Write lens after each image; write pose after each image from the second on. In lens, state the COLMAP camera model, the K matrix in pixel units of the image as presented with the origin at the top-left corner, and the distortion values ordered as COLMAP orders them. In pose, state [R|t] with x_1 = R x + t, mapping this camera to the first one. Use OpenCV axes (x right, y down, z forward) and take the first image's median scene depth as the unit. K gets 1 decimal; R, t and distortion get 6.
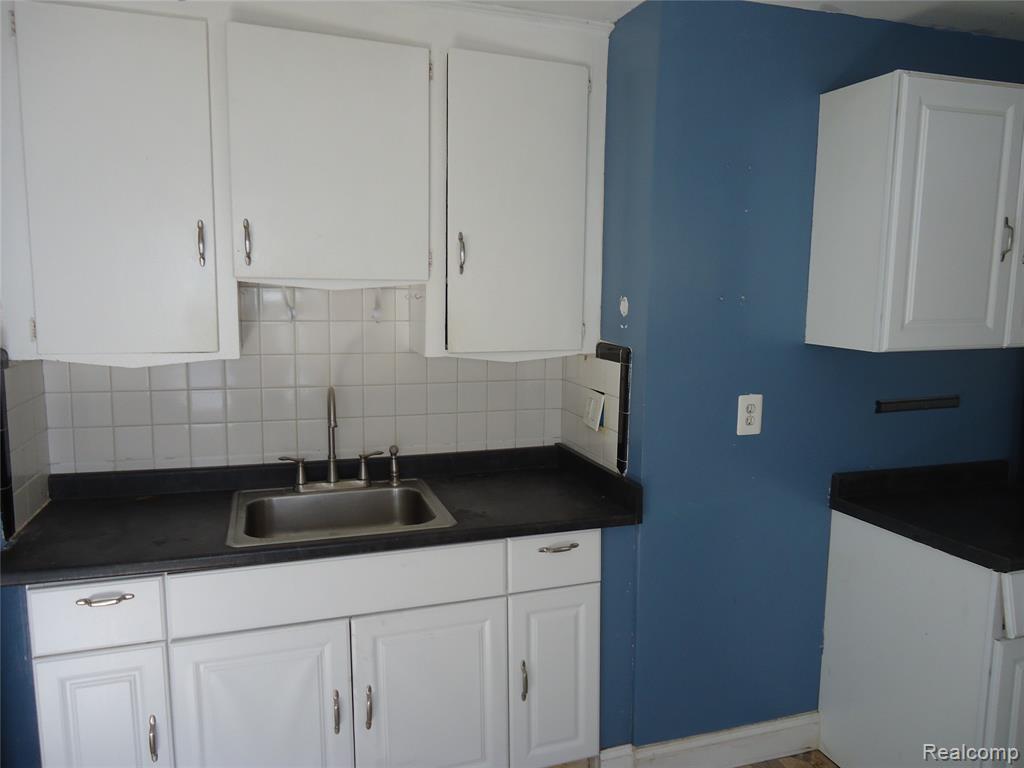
lens RADIAL K [[742.9, 0, 514.5], [0, 742.9, 381.4], [0, 0, 1]] dist [0.004231, -0.004977]
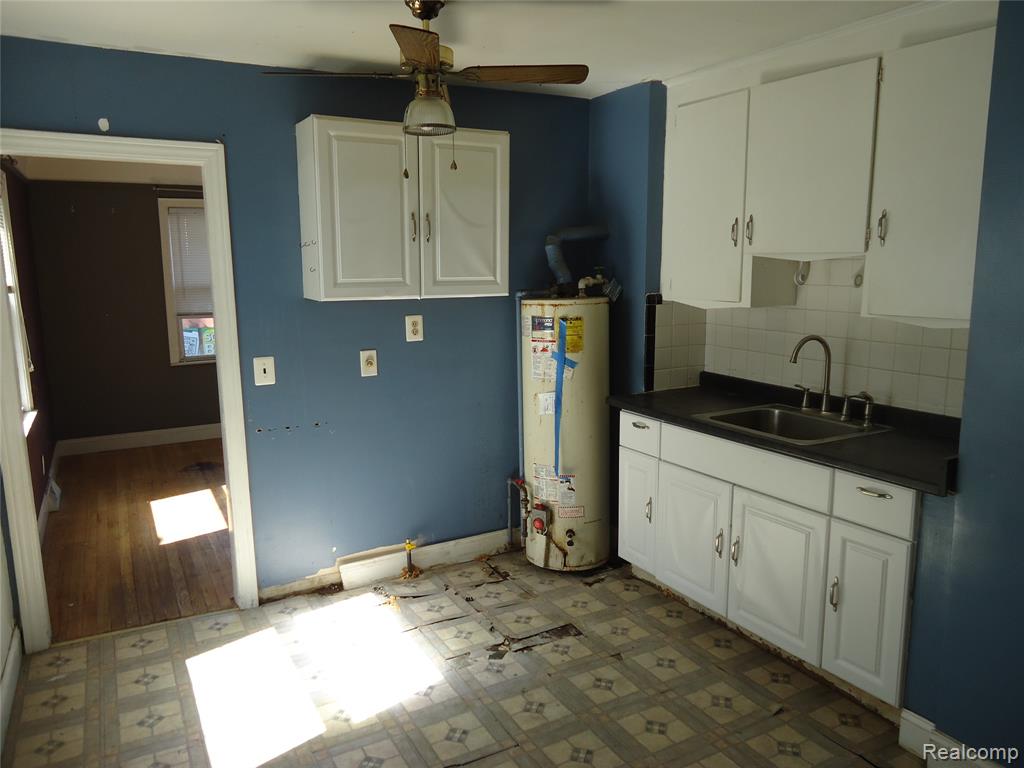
lens RADIAL K [[742.9, 0, 511.2], [0, 742.9, 387.9], [0, 0, 1]] dist [0.004231, -0.004977]
pose [[0.180765, 0.155326, -0.971184, 0.988694], [-0.119082, 0.983643, 0.135154, -0.016123], [0.976291, 0.091220, 0.196305, 0.232453]]
